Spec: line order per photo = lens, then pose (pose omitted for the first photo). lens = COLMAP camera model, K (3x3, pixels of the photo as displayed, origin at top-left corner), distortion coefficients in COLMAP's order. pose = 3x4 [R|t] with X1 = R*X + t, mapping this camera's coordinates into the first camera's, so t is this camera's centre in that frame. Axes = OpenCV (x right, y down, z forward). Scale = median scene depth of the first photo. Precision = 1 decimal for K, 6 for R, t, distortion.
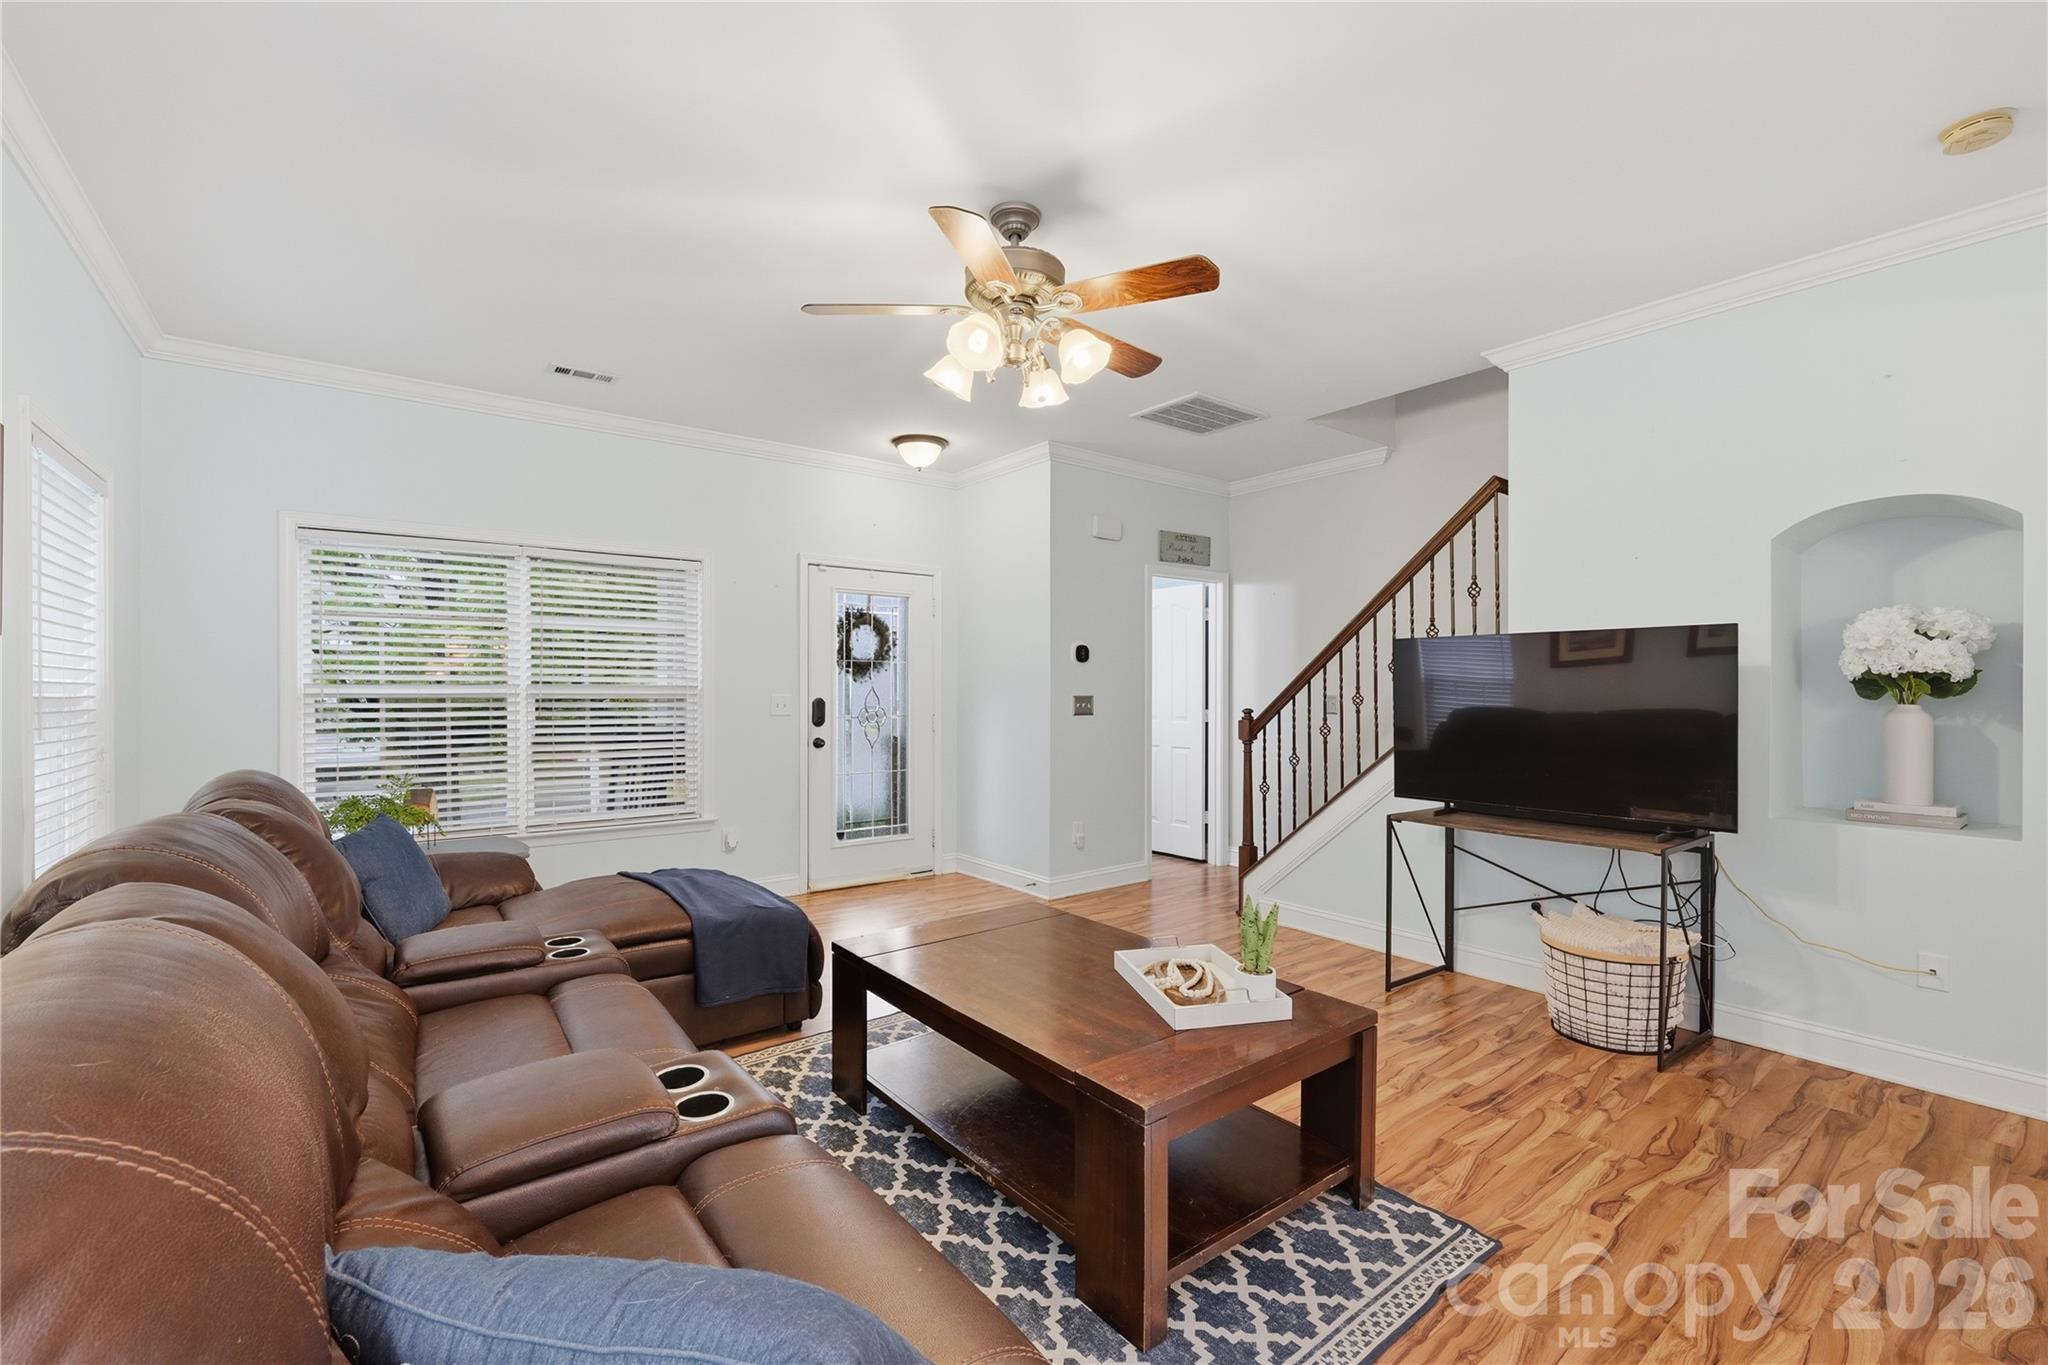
lens RADIAL K [[833.2, 0, 1025.5], [0, 833.2, 689.3], [0, 0, 1]] dist [-0.006725, 0.000241]
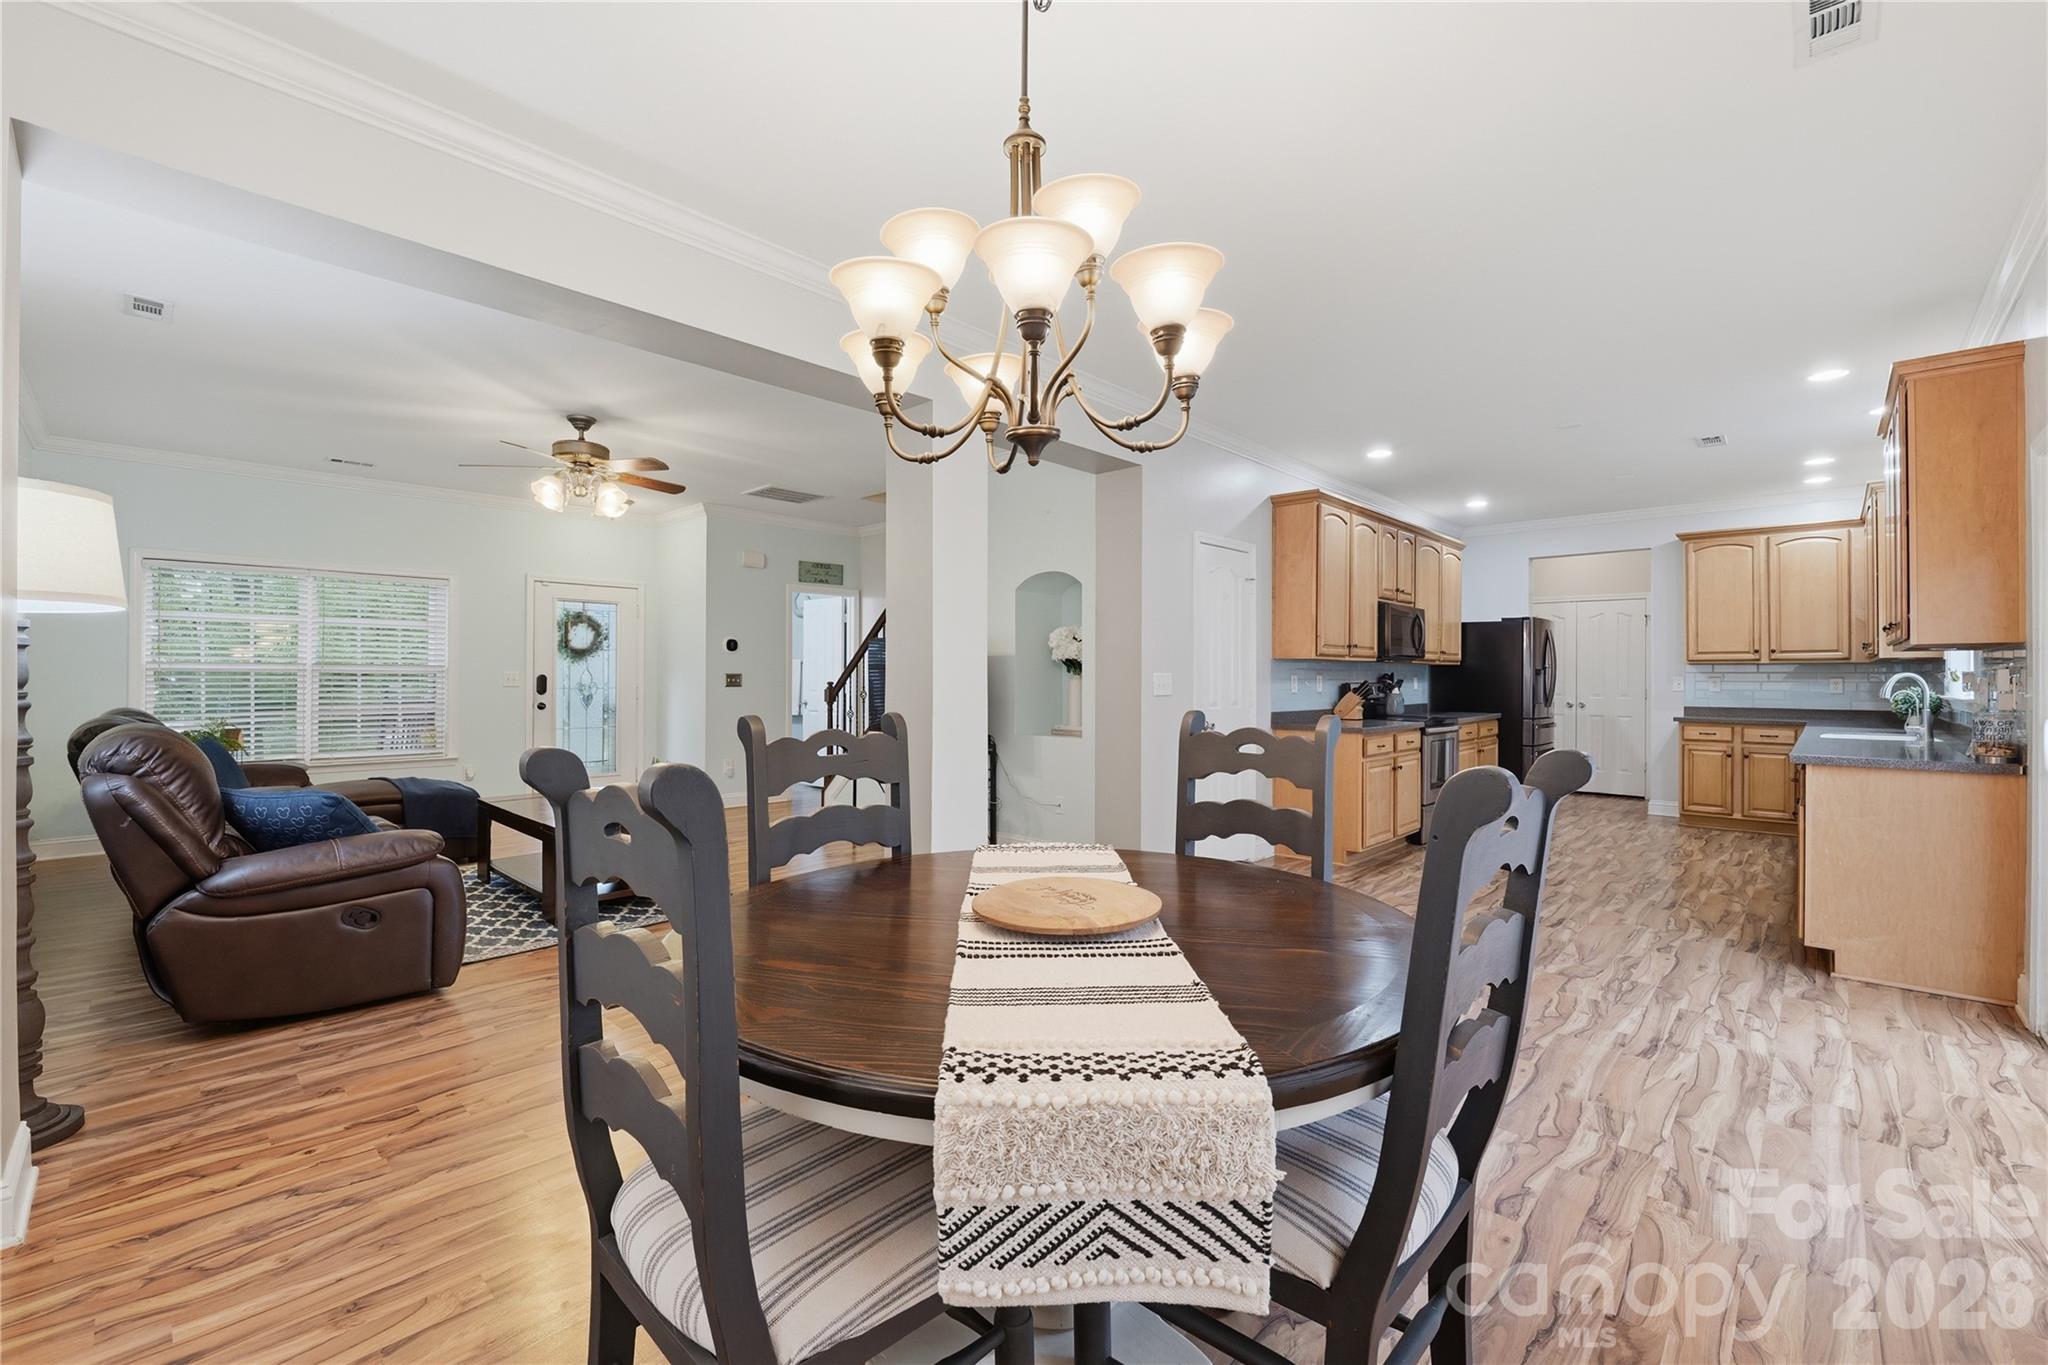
lens RADIAL K [[833.2, 0, 1026.5], [0, 833.2, 671.6], [0, 0, 1]] dist [-0.006725, 0.000241]
pose [[0.989804, 0.004567, 0.142366, 0.366953], [-0.003425, 0.999960, -0.008263, 0.014245], [-0.142398, 0.007692, 0.989780, -0.523961]]
